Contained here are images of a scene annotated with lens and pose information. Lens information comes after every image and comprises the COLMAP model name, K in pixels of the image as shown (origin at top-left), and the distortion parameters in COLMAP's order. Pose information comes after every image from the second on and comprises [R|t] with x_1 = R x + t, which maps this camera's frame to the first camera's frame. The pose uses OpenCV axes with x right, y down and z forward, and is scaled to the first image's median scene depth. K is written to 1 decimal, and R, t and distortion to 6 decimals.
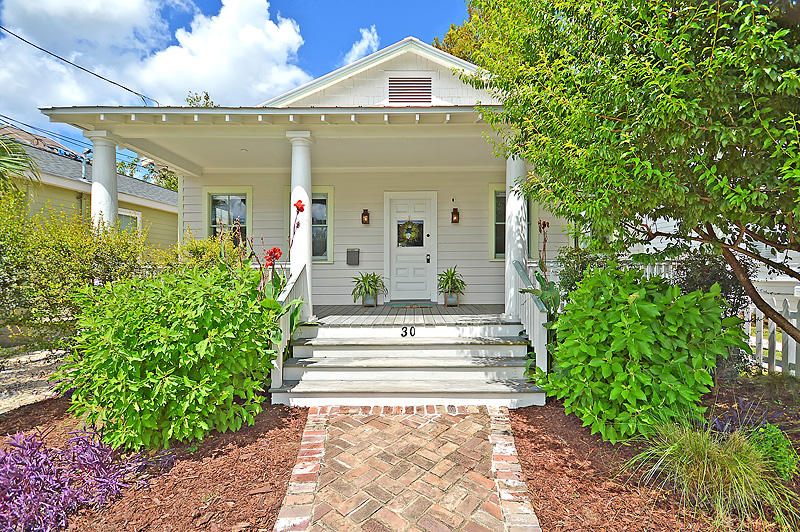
lens RADIAL K [[345.1, 0, 418.0], [0, 345.1, 266.1], [0, 0, 1]] dist [-0.003010, -0.000155]
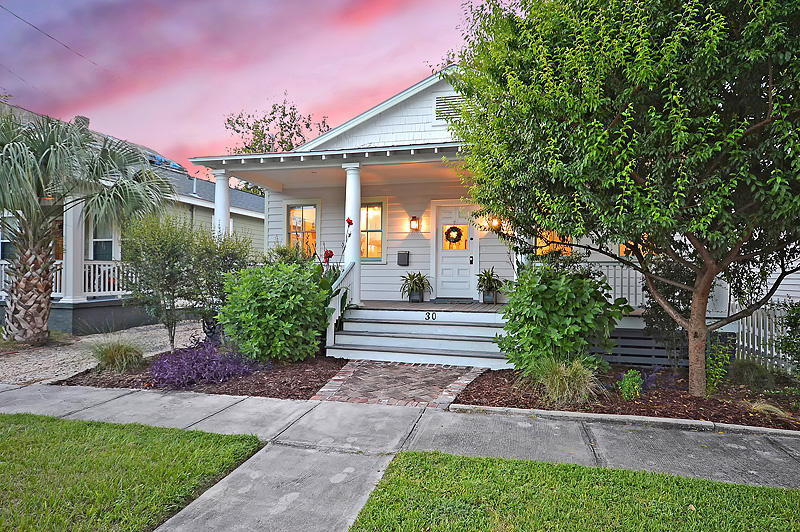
lens RADIAL K [[431.4, 0, 432.5], [0, 431.4, 269.0], [0, 0, 1]] dist [0.012072, 0.001897]
pose [[0.977520, 0.008854, -0.210657, 0.311885], [-0.010874, 0.999905, -0.008431, 0.029495], [0.210563, 0.010532, 0.977524, -0.551418]]
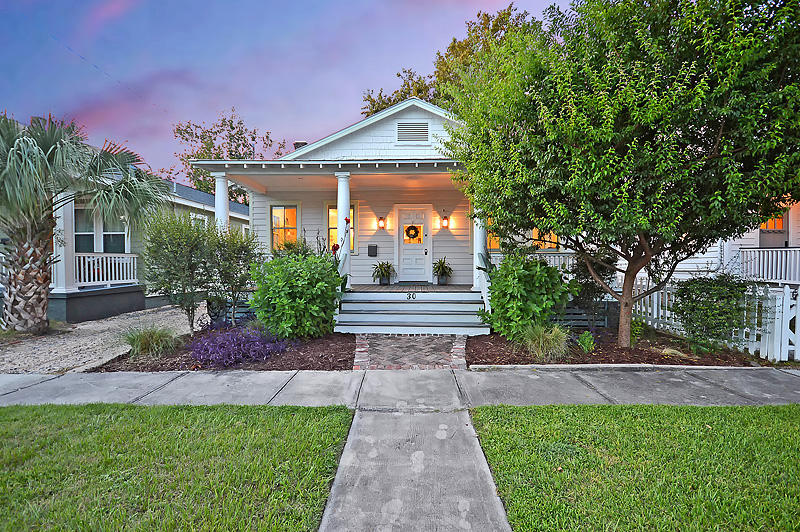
lens RADIAL K [[329.8, 0, 420.0], [0, 329.8, 264.9], [0, 0, 1]] dist [0.000167, -0.000432]
pose [[0.999977, 0.004023, -0.005407, 0.020505], [-0.003965, 0.999935, 0.010655, 0.026807], [0.005449, -0.010634, 0.999929, -0.536354]]
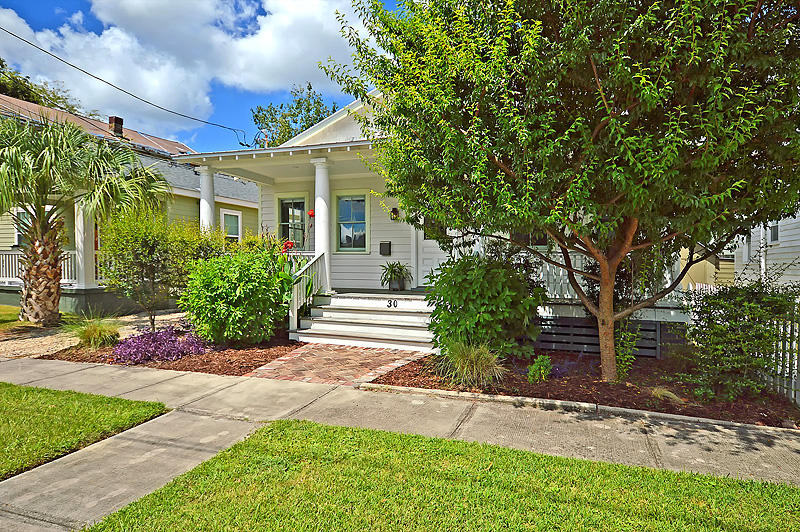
lens RADIAL K [[431.4, 0, 432.5], [0, 431.4, 269.0], [0, 0, 1]] dist [0.012072, 0.001897]
pose [[0.955900, 0.016600, -0.293223, 0.605653], [-0.012743, 0.999805, 0.015058, 0.029295], [0.293416, -0.010657, 0.955925, -0.543098]]
